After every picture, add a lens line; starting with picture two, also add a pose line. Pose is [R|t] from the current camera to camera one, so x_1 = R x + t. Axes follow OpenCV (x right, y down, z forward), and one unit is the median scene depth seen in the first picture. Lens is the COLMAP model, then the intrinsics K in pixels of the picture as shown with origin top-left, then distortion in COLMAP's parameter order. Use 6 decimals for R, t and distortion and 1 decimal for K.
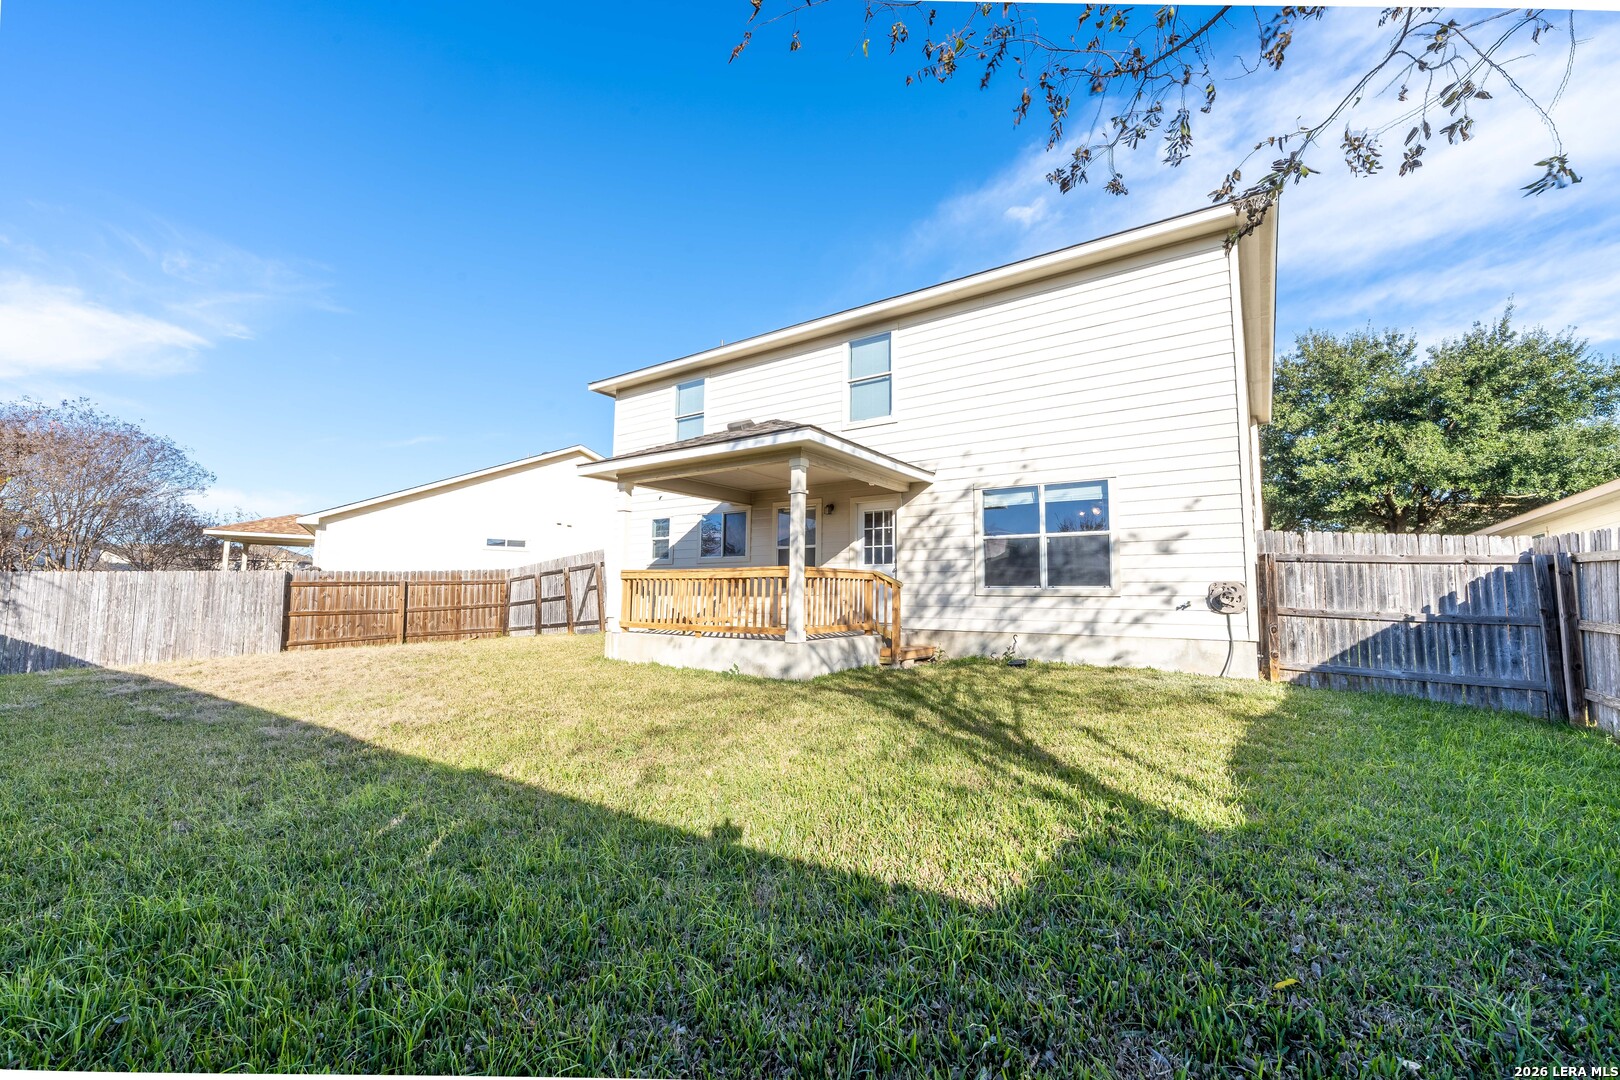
lens RADIAL K [[654.9, 0, 815.0], [0, 654.9, 538.0], [0, 0, 1]] dist [-0.001433, 0.000176]
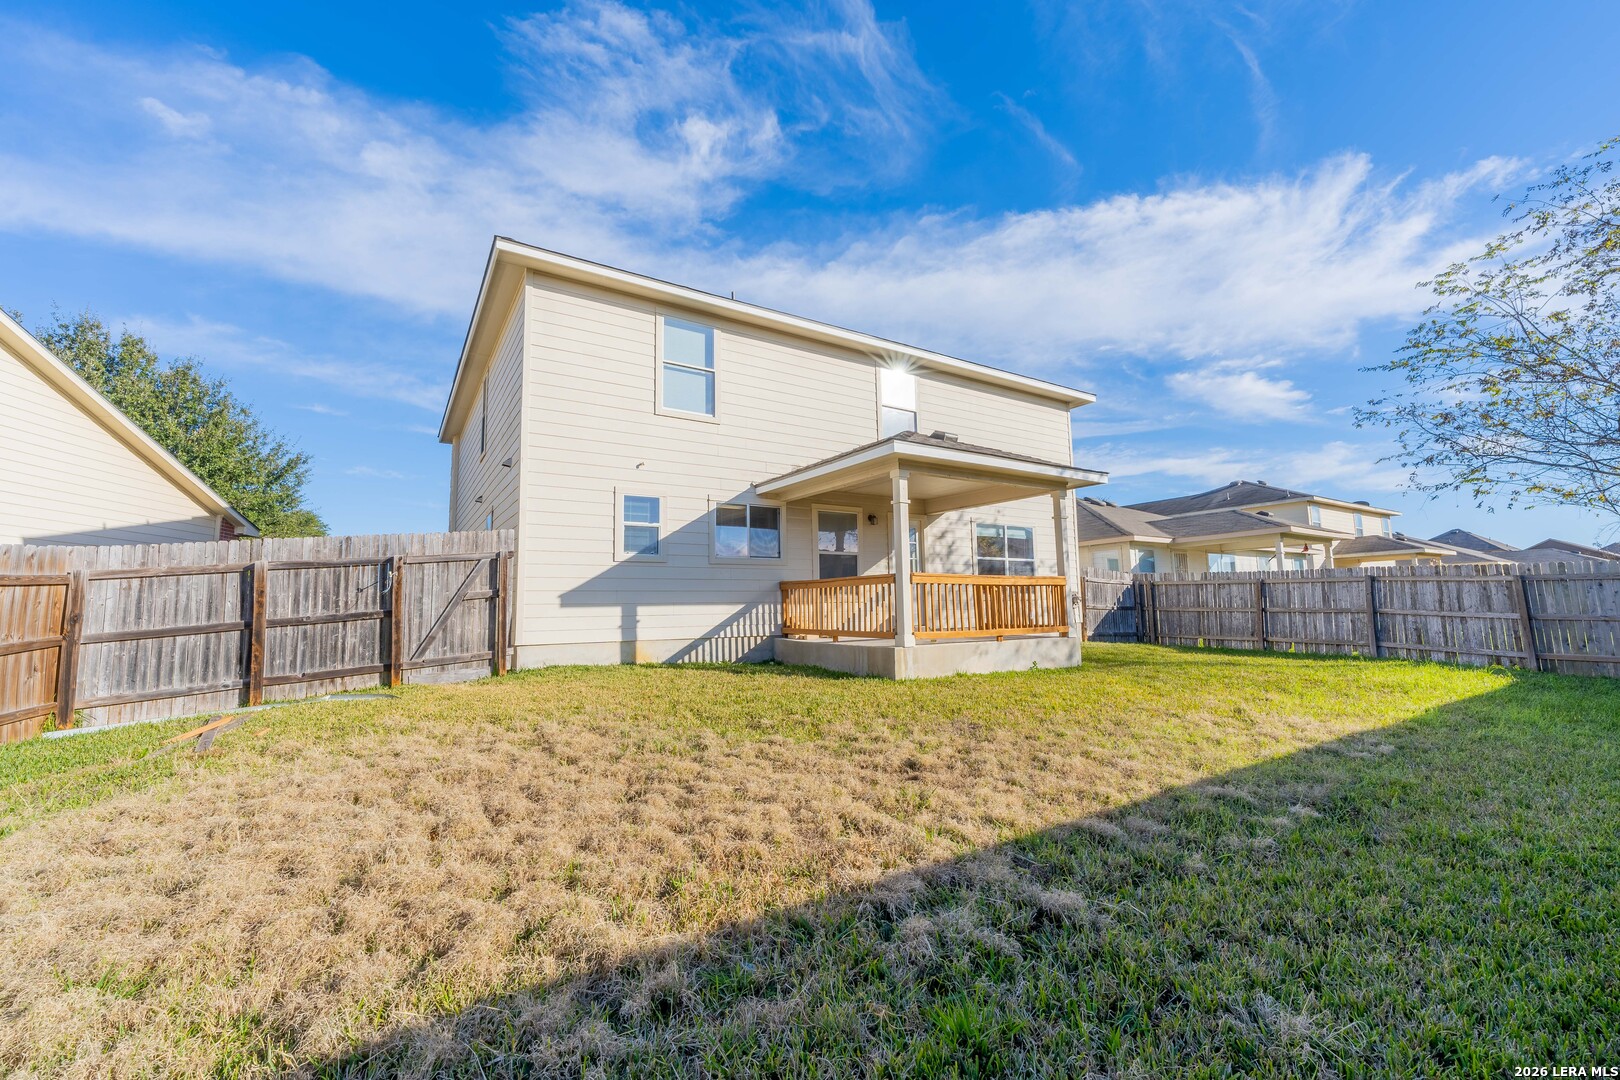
lens RADIAL K [[654.9, 0, 814.9], [0, 654.9, 545.3], [0, 0, 1]] dist [-0.001433, 0.000176]
pose [[0.378664, 0.072735, 0.922672, -0.817306], [-0.065816, 0.996500, -0.051544, 0.047492], [-0.923191, -0.041209, 0.382125, 0.573738]]
